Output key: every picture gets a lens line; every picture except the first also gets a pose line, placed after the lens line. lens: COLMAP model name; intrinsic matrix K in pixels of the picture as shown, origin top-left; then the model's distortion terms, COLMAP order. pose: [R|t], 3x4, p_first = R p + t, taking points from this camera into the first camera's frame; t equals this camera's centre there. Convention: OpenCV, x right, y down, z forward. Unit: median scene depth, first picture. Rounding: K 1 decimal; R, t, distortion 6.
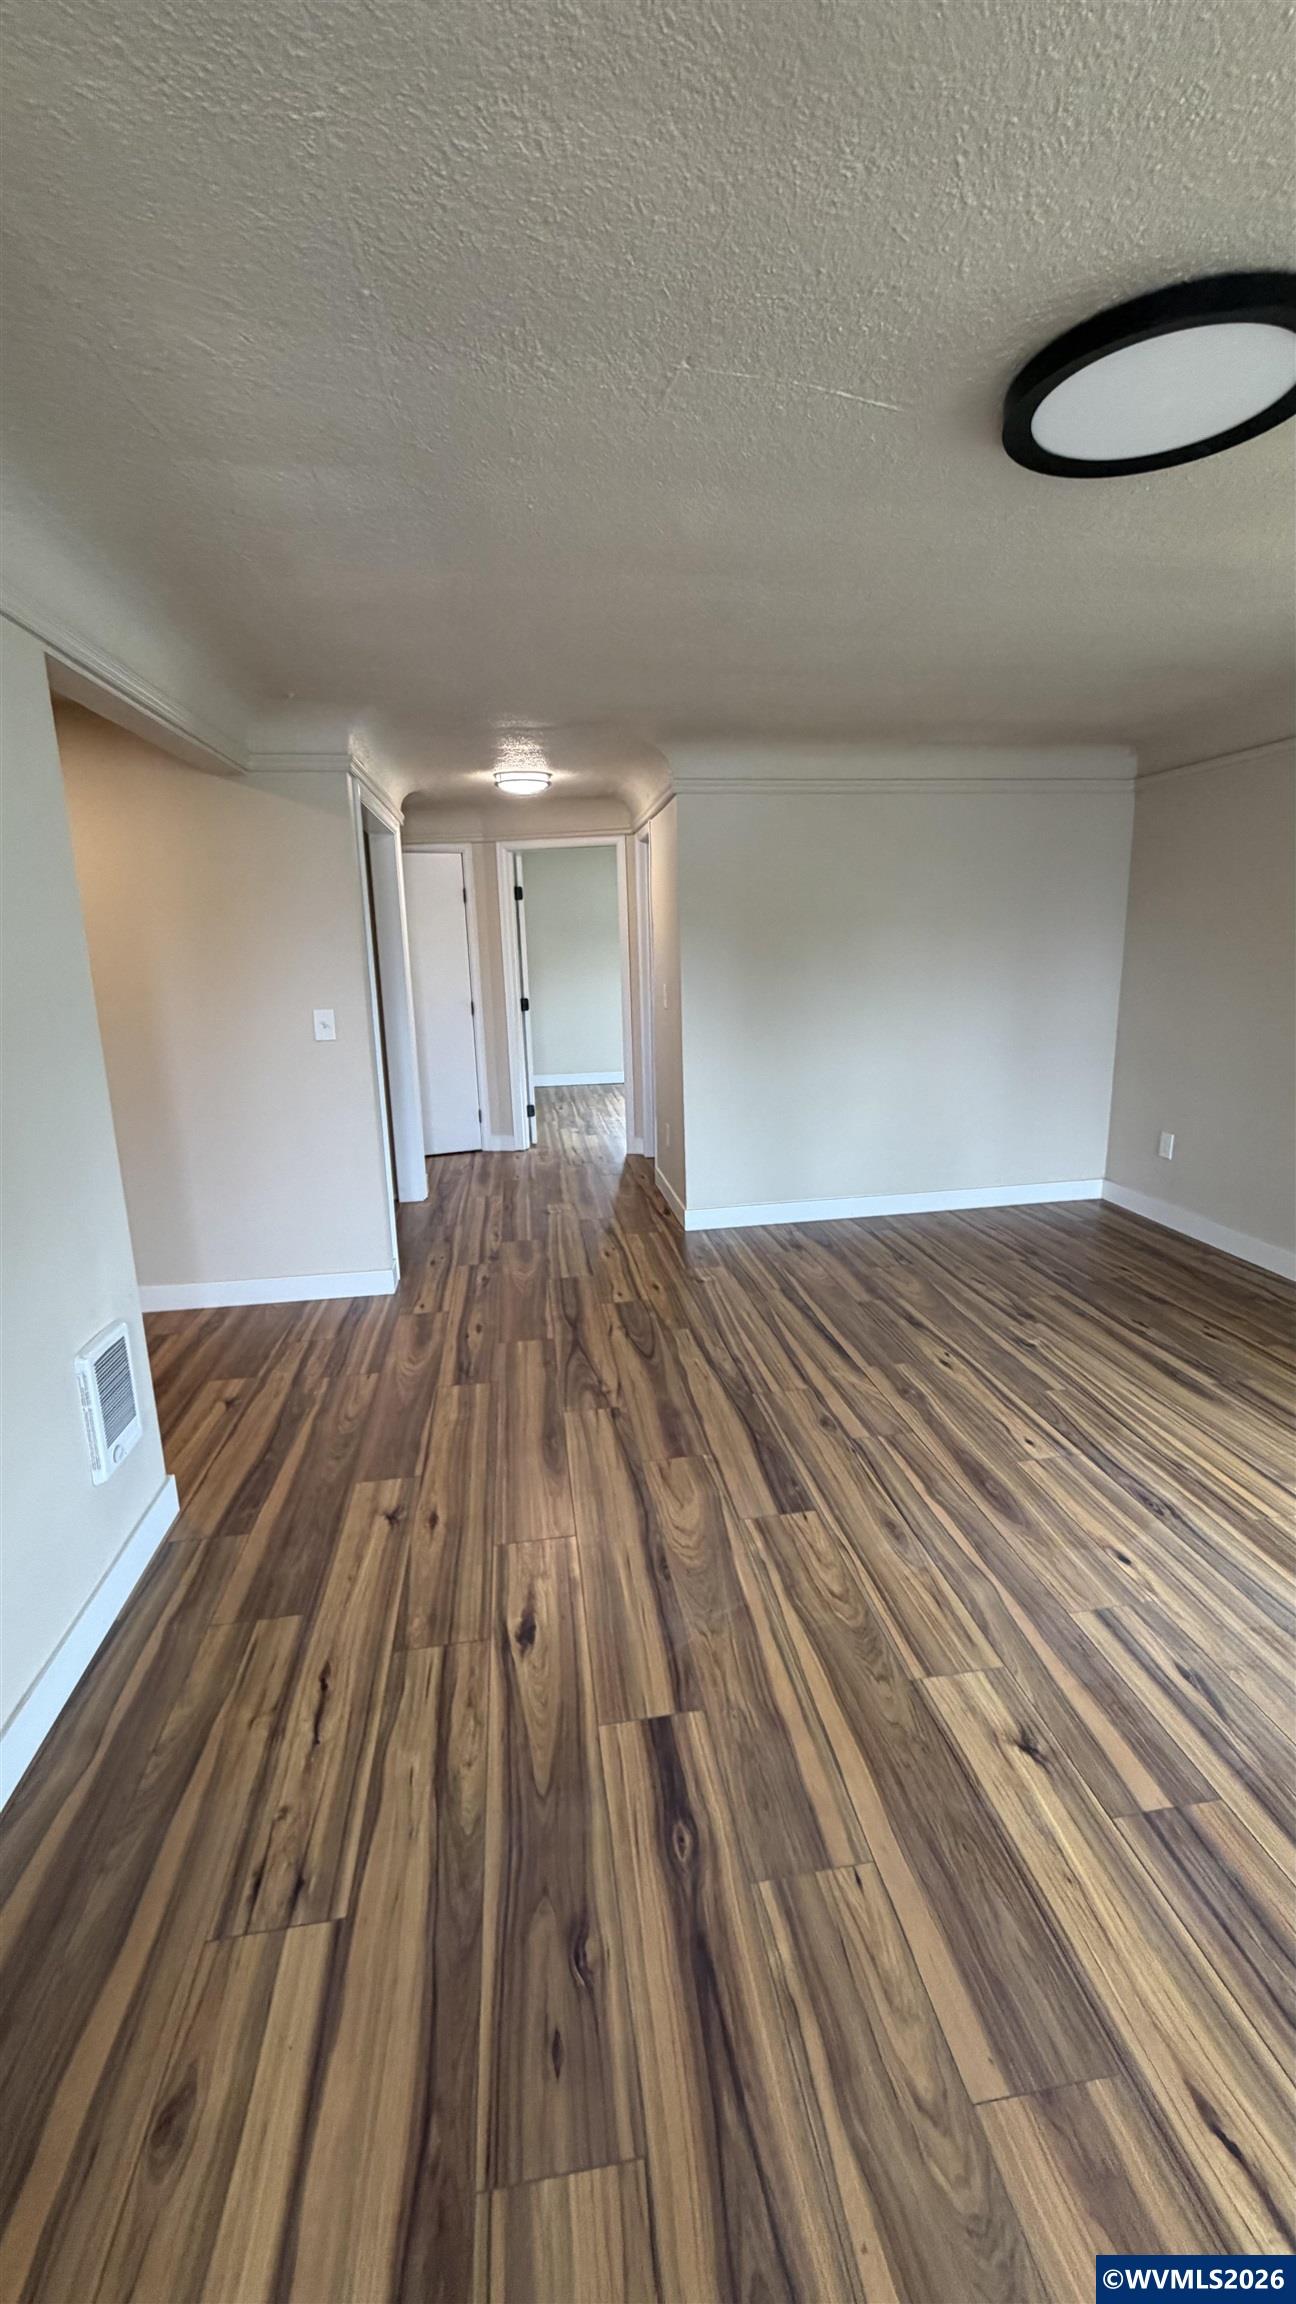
lens RADIAL K [[916.9, 0, 653.3], [0, 916.9, 1152.4], [0, 0, 1]] dist [0.001518, 0.000101]
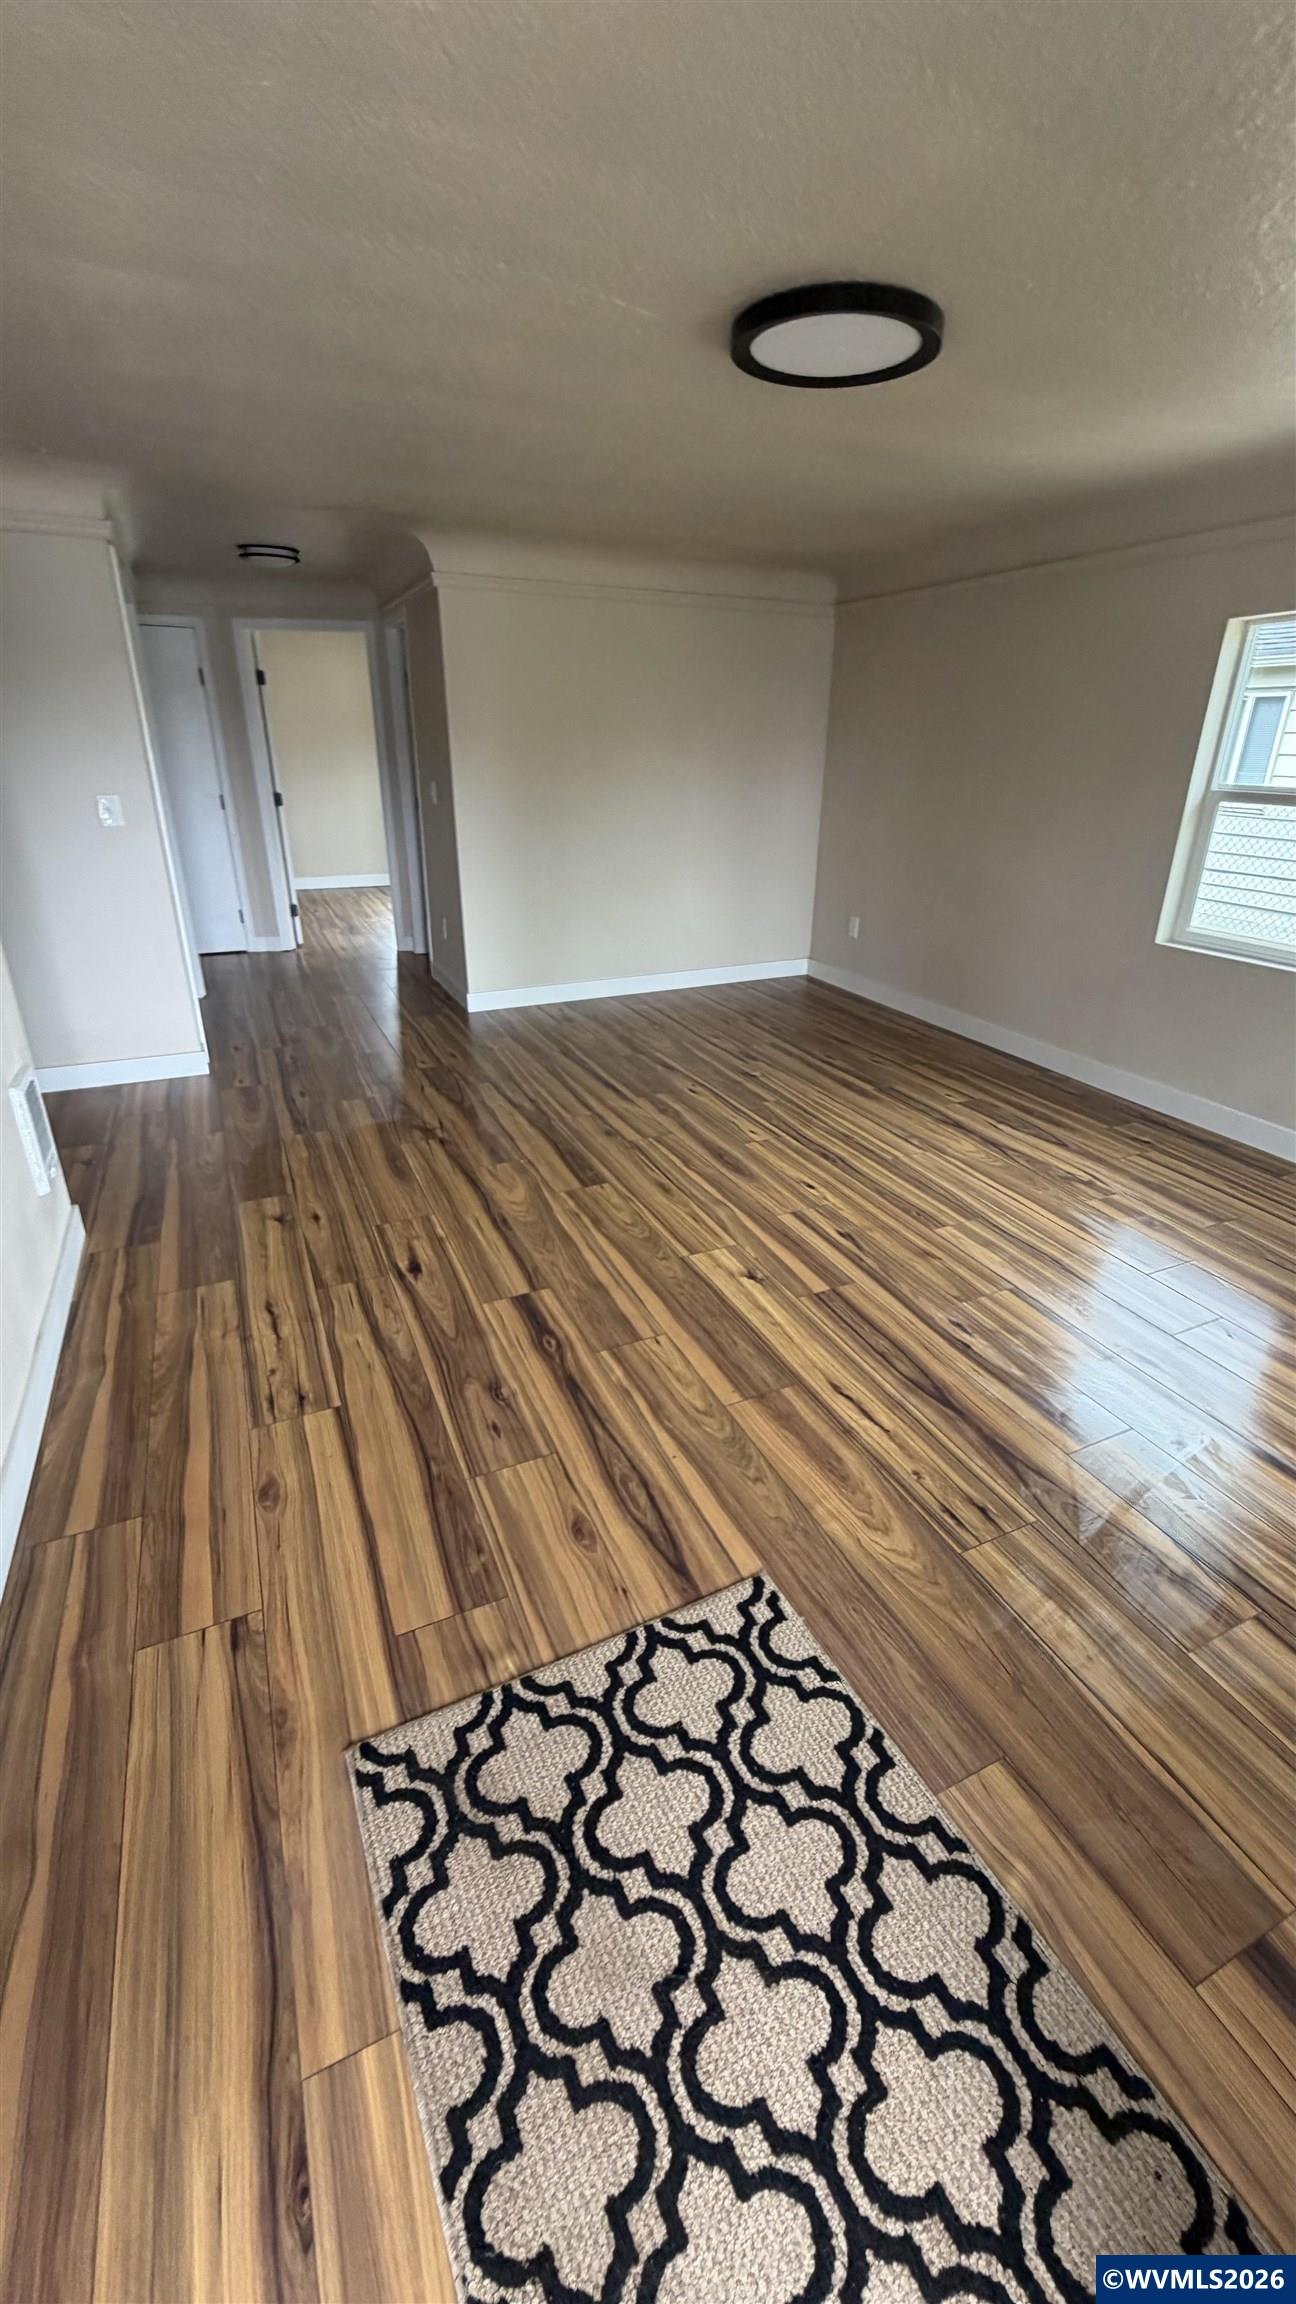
lens RADIAL K [[914.5, 0, 650.9], [0, 914.5, 1148.7], [0, 0, 1]] dist [-0.000050, -0.000089]
pose [[0.960693, -0.078973, 0.266143, -0.123565], [0.026606, 0.980464, 0.194893, 0.072928], [-0.276335, -0.180152, 0.944026, -0.306948]]
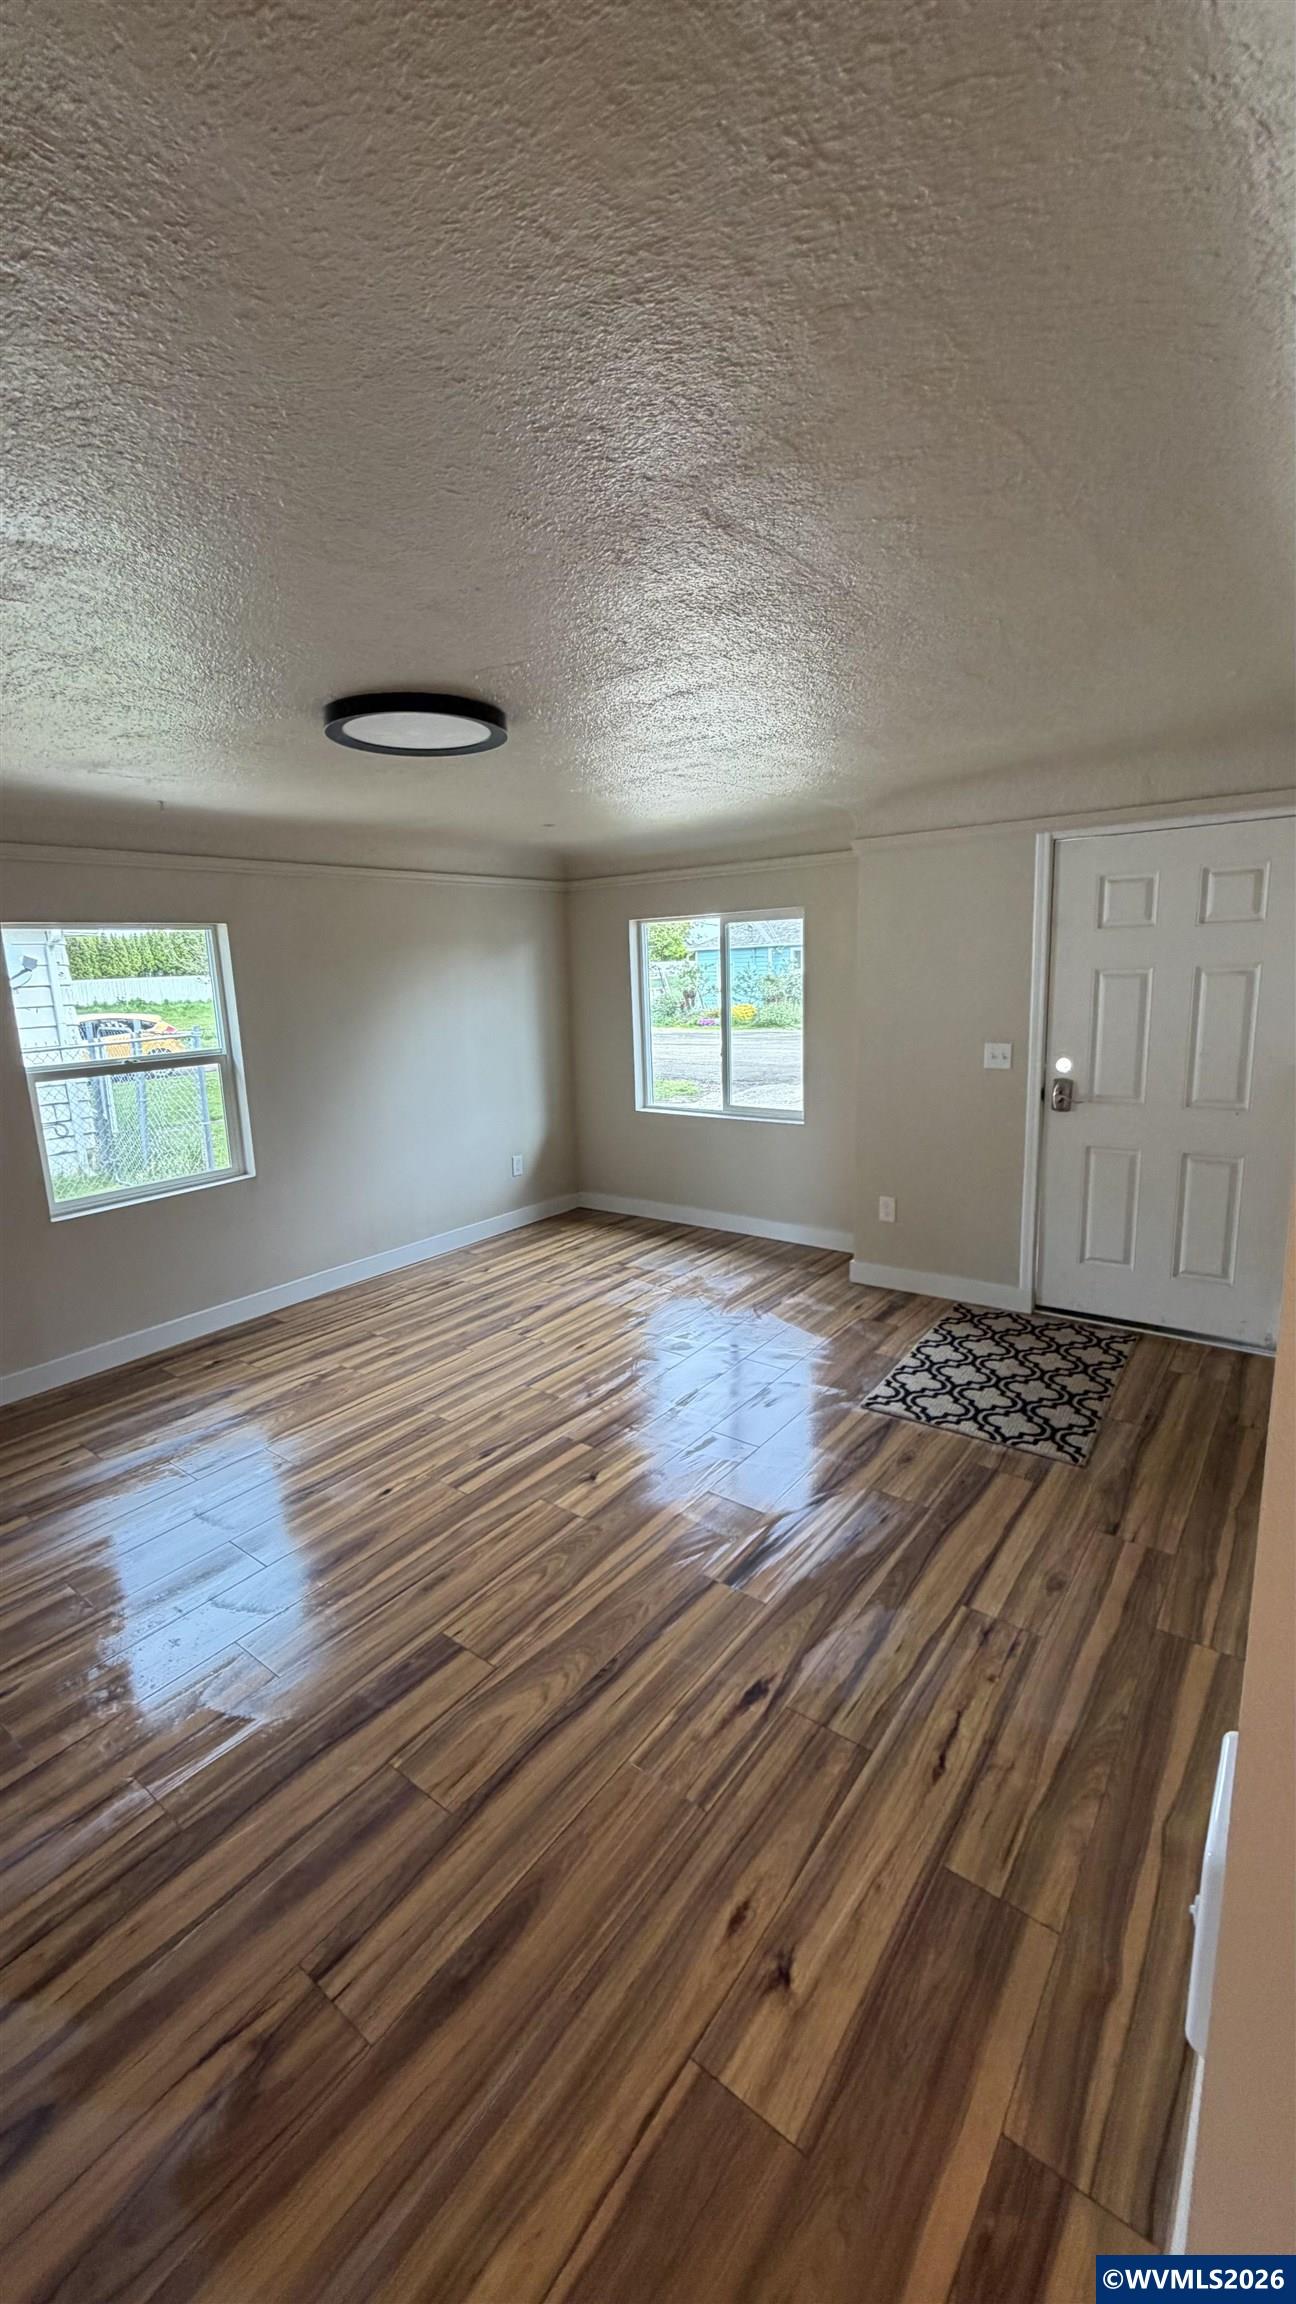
lens RADIAL K [[914.5, 0, 650.9], [0, 914.5, 1148.7], [0, 0, 1]] dist [-0.000050, -0.000089]
pose [[-0.693875, -0.096543, 0.713595, -0.622400], [0.208950, 0.921342, 0.327825, -0.357464], [-0.689113, 0.376575, -0.619123, 1.247874]]
